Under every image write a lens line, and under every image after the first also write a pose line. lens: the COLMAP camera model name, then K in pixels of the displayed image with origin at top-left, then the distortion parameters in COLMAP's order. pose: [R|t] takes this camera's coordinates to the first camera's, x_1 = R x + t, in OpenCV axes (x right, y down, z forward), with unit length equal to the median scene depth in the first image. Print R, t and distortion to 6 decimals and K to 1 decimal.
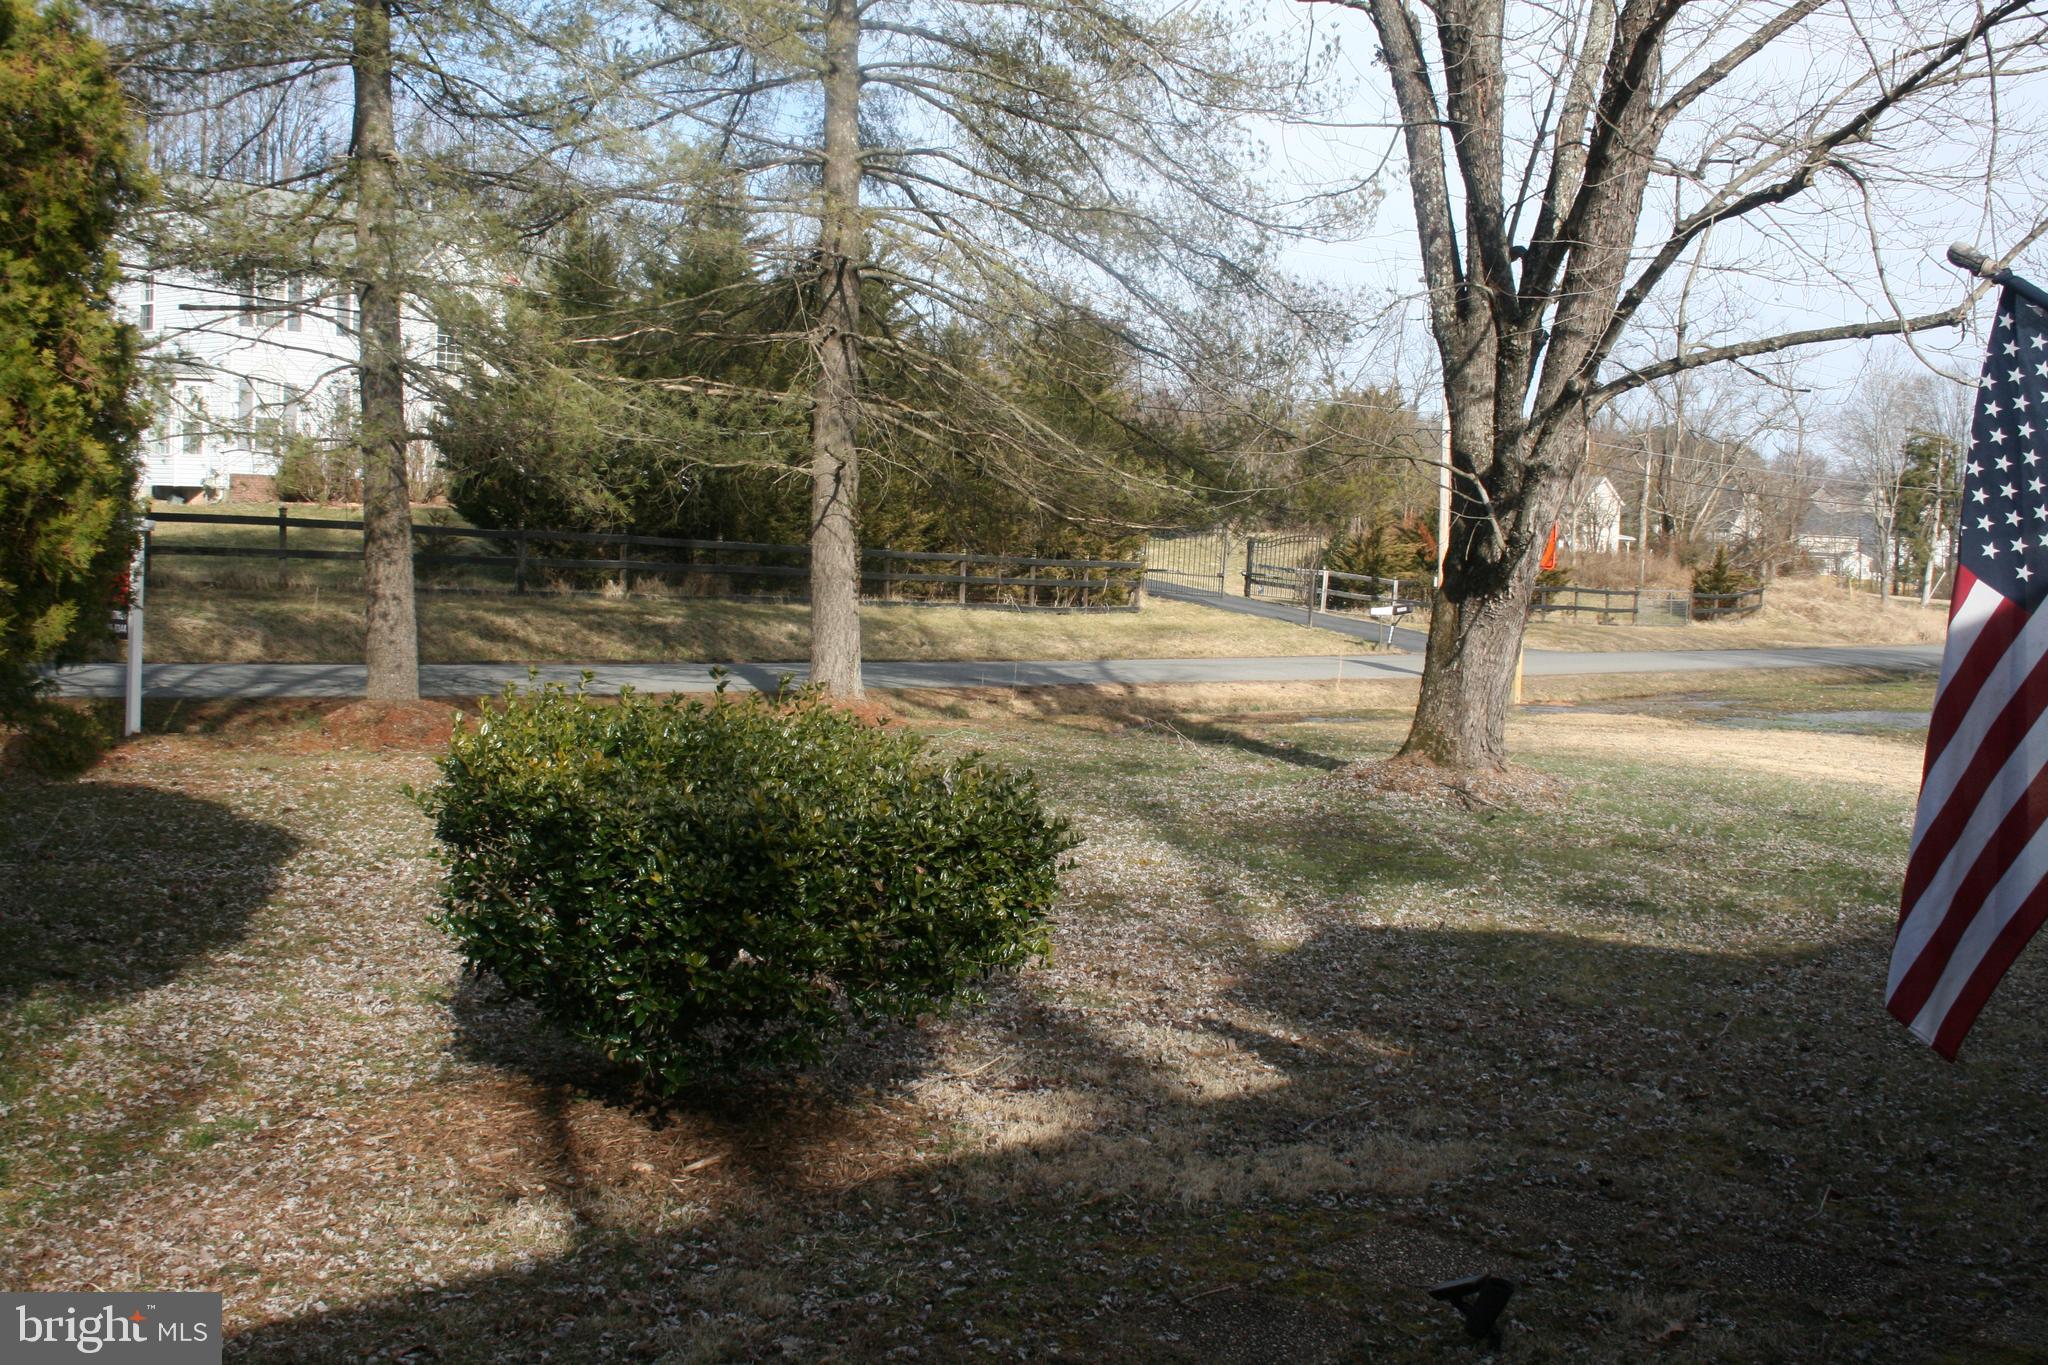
lens RADIAL K [[2170.6, 0, 1021.1], [0, 2170.6, 676.7], [0, 0, 1]] dist [-0.125728, 0.157909]
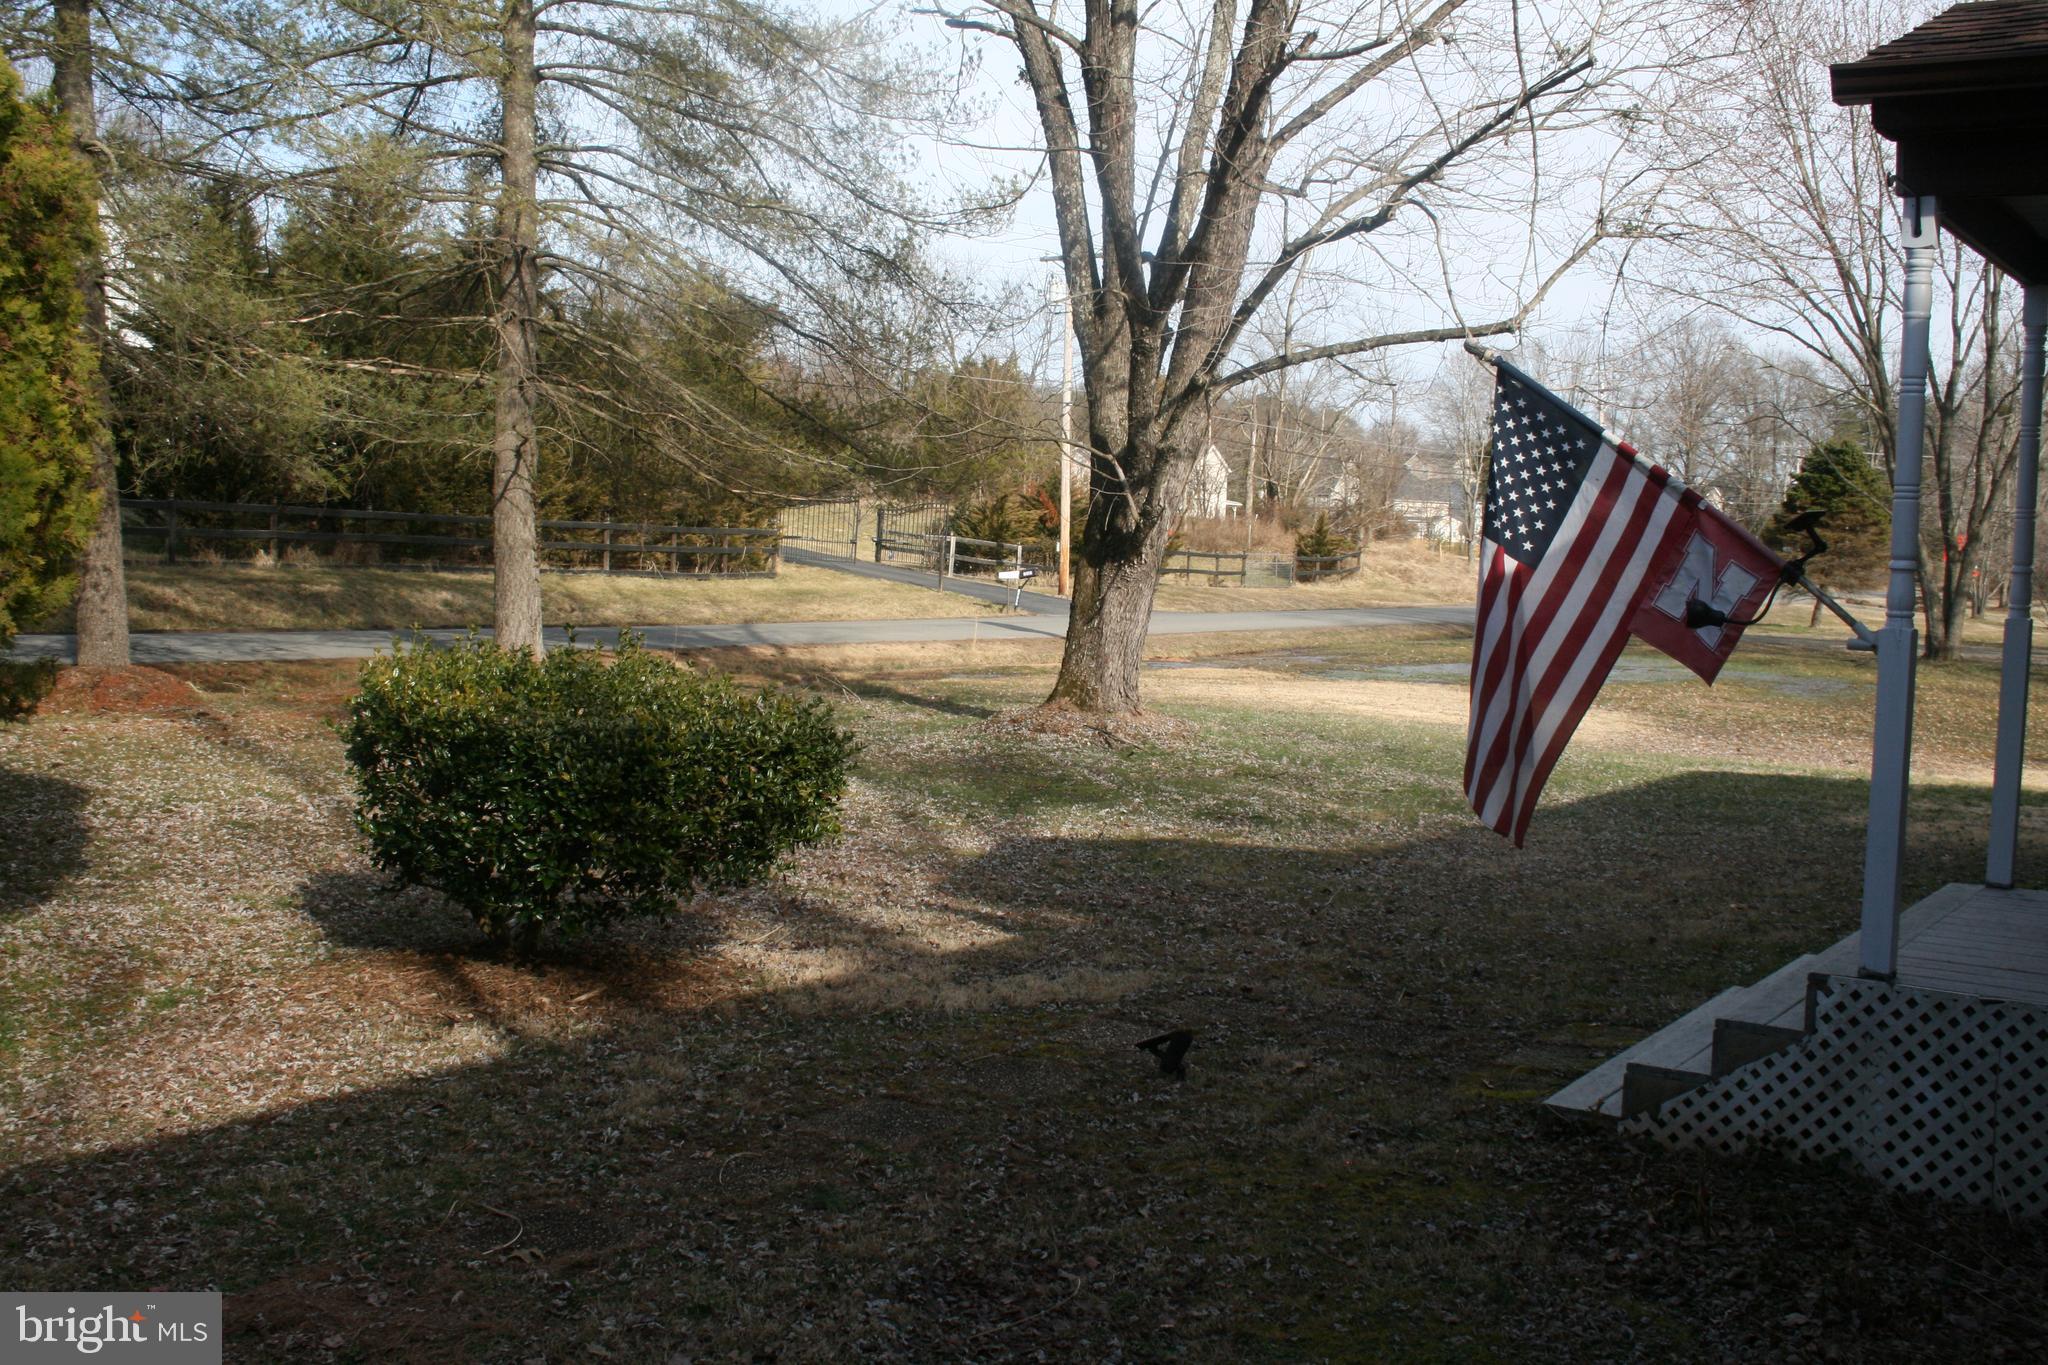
lens RADIAL K [[2170.6, 0, 1021.1], [0, 2170.6, 676.7], [0, 0, 1]] dist [-0.125728, 0.157909]
pose [[0.984325, -0.013425, 0.175855, -0.036873], [0.010584, 0.999798, 0.017081, 0.003113], [-0.176049, -0.014952, 0.984268, -0.112084]]
